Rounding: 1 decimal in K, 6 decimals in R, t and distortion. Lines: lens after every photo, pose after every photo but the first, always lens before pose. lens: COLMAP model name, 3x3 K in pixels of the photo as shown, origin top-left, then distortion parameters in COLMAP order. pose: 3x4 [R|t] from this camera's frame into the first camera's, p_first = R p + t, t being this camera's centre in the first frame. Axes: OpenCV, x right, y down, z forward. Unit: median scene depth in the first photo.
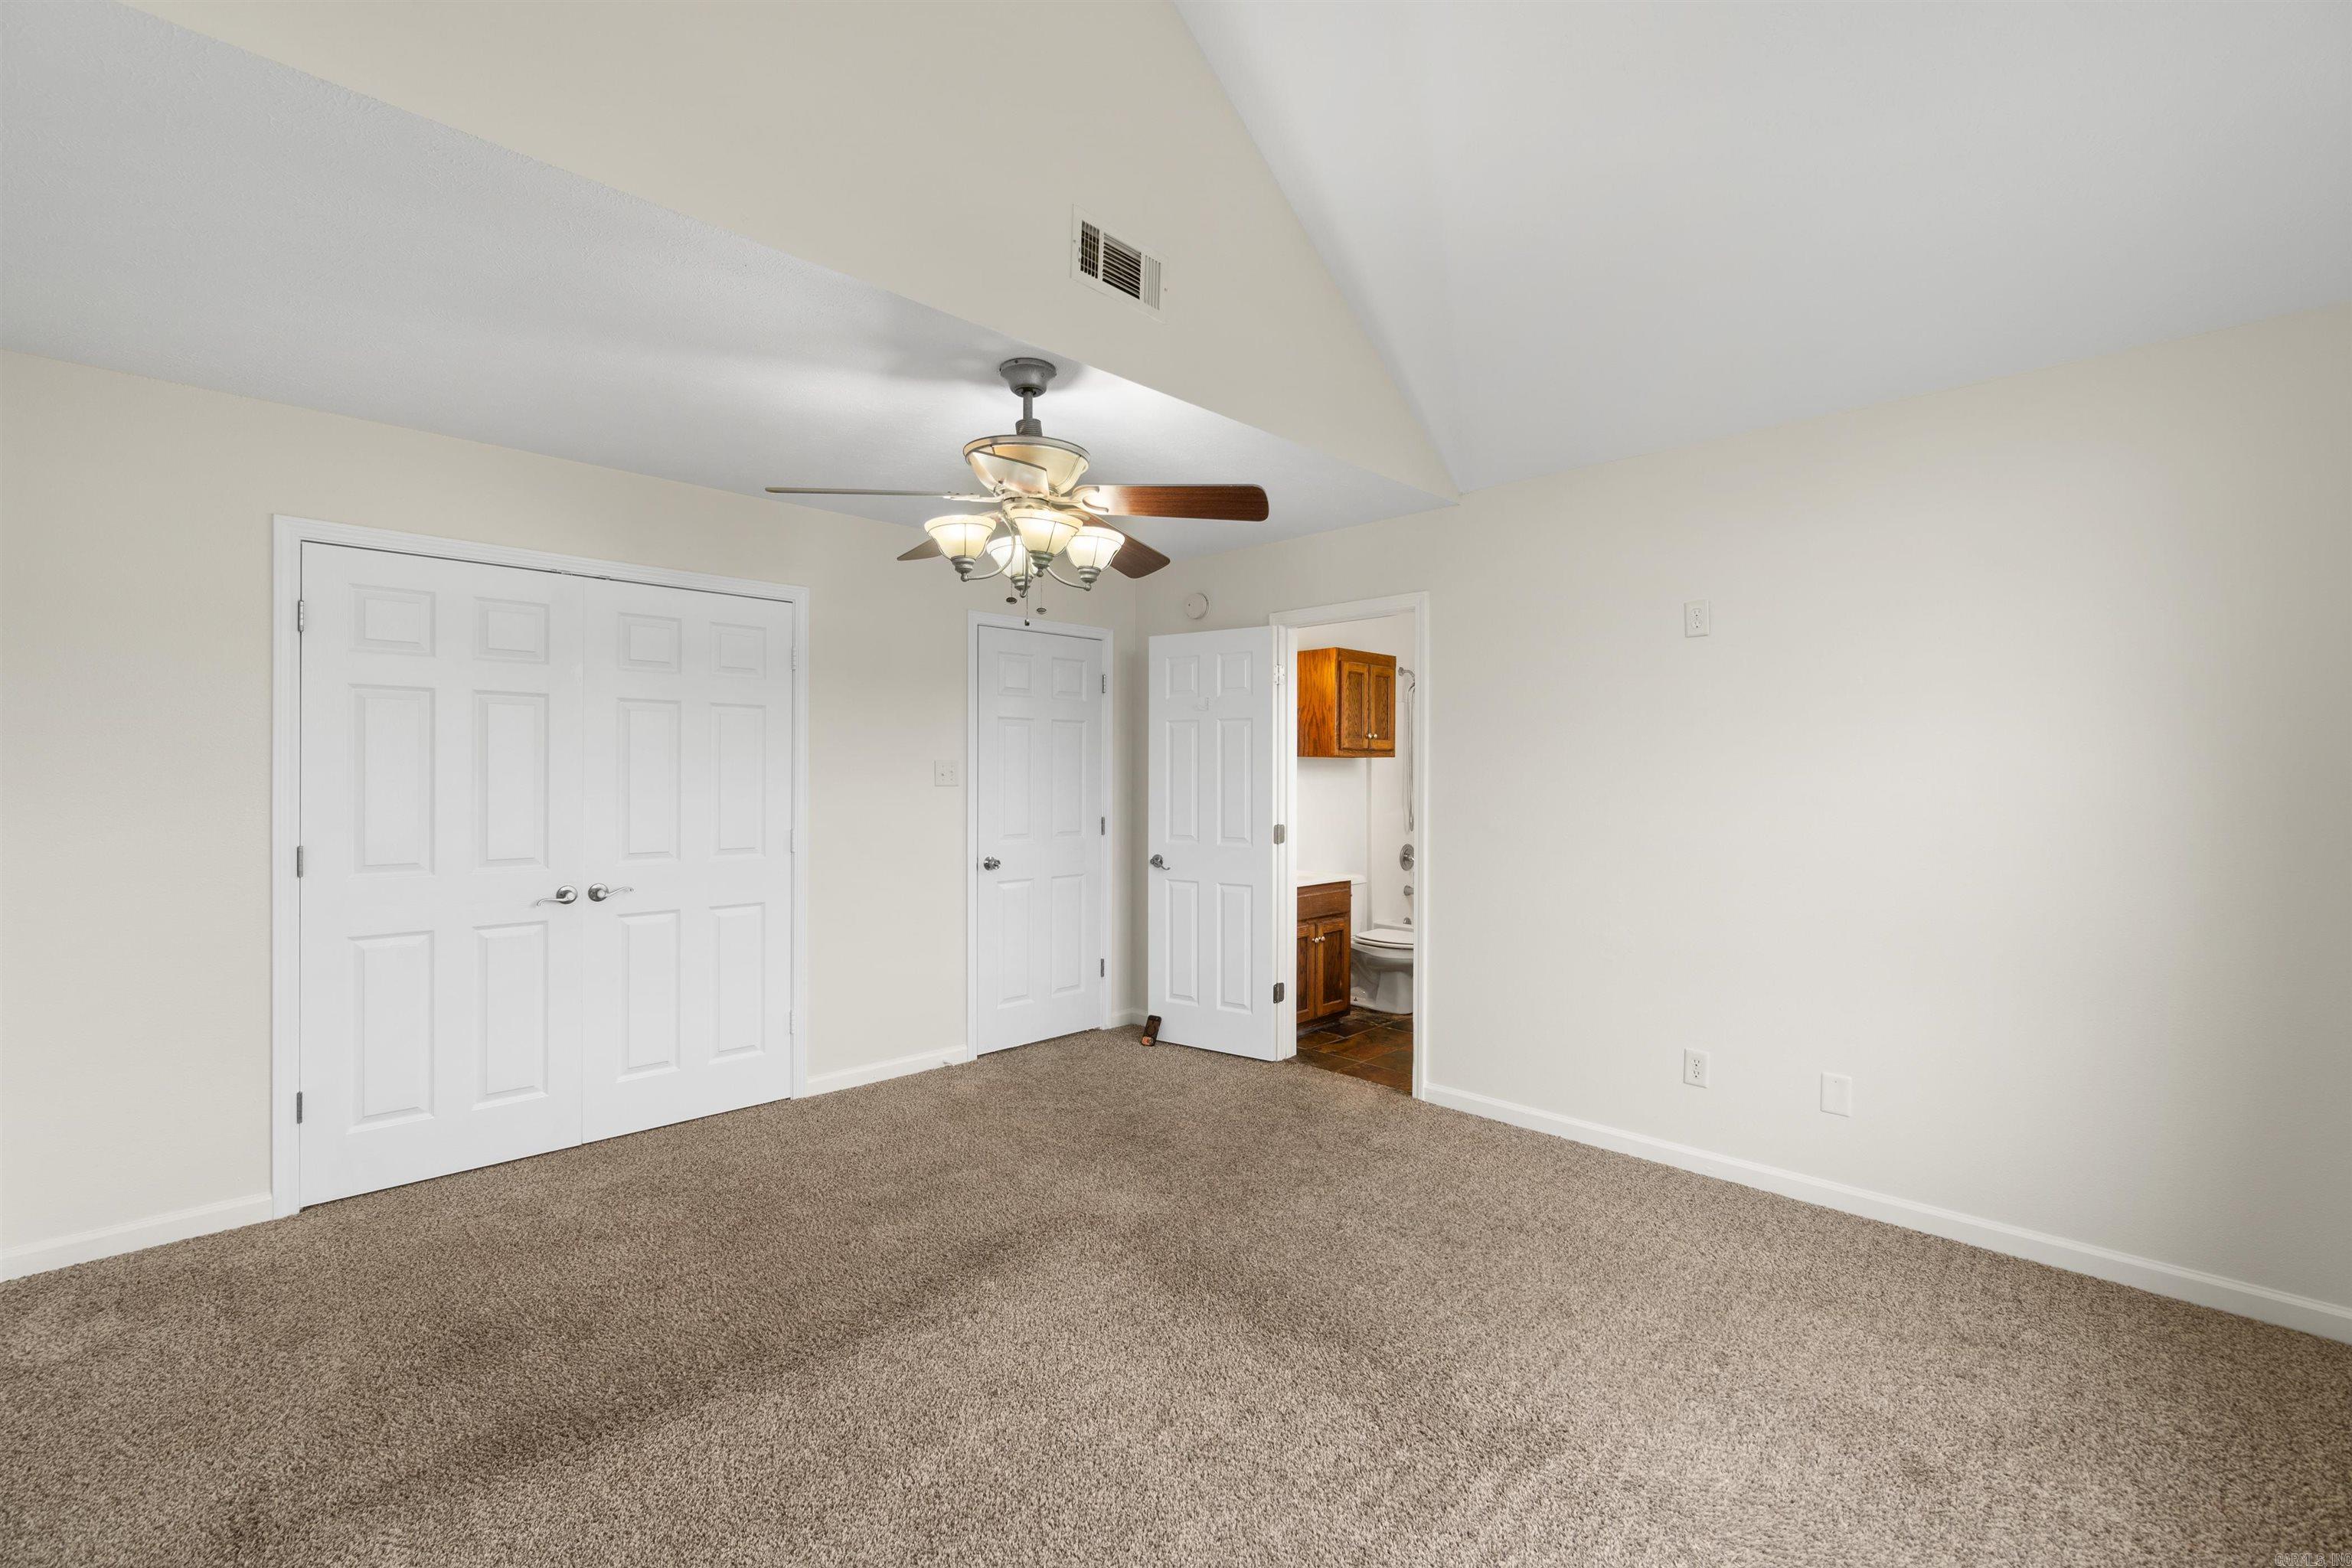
lens RADIAL K [[1013.5, 0, 1175.4], [0, 1013.5, 775.3], [0, 0, 1]] dist [-0.000609, 0.000244]
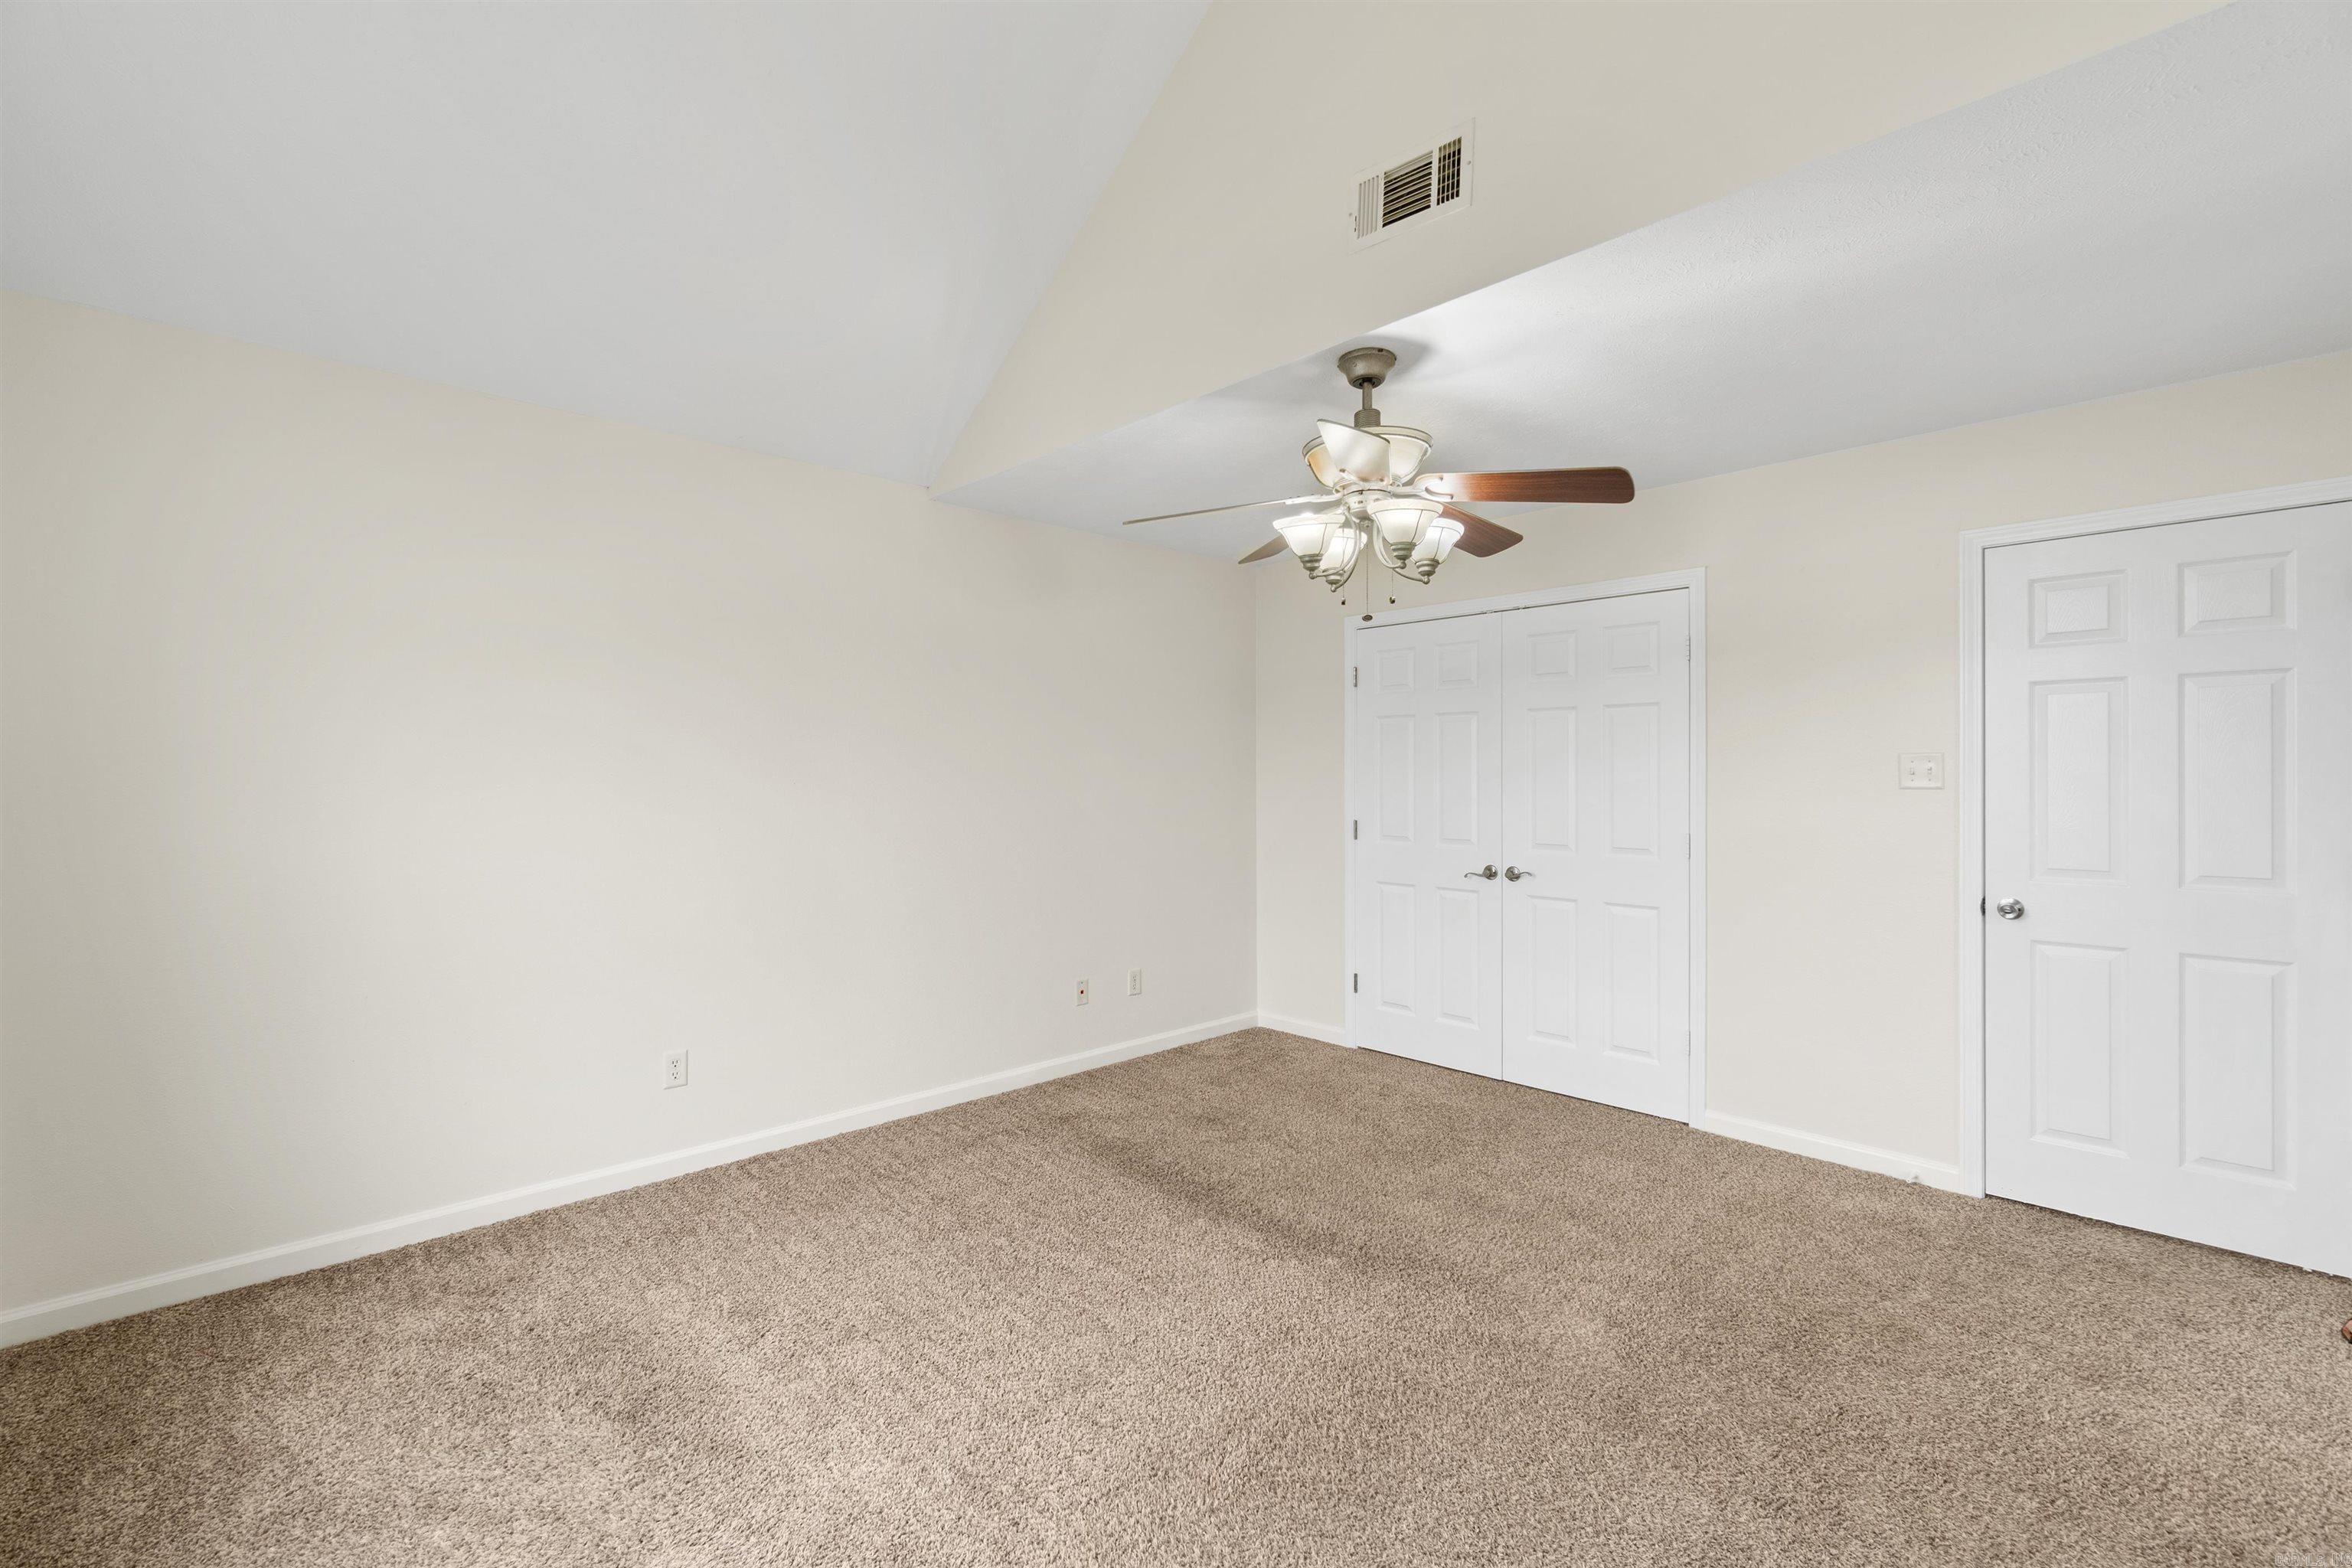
lens RADIAL K [[1013.5, 0, 1175.4], [0, 1013.5, 775.3], [0, 0, 1]] dist [-0.000609, 0.000244]
pose [[-0.015045, -0.001381, -0.999886, 0.486781], [0.000790, 0.999999, -0.001393, 0.001498], [0.999887, -0.000811, -0.015044, 0.483929]]
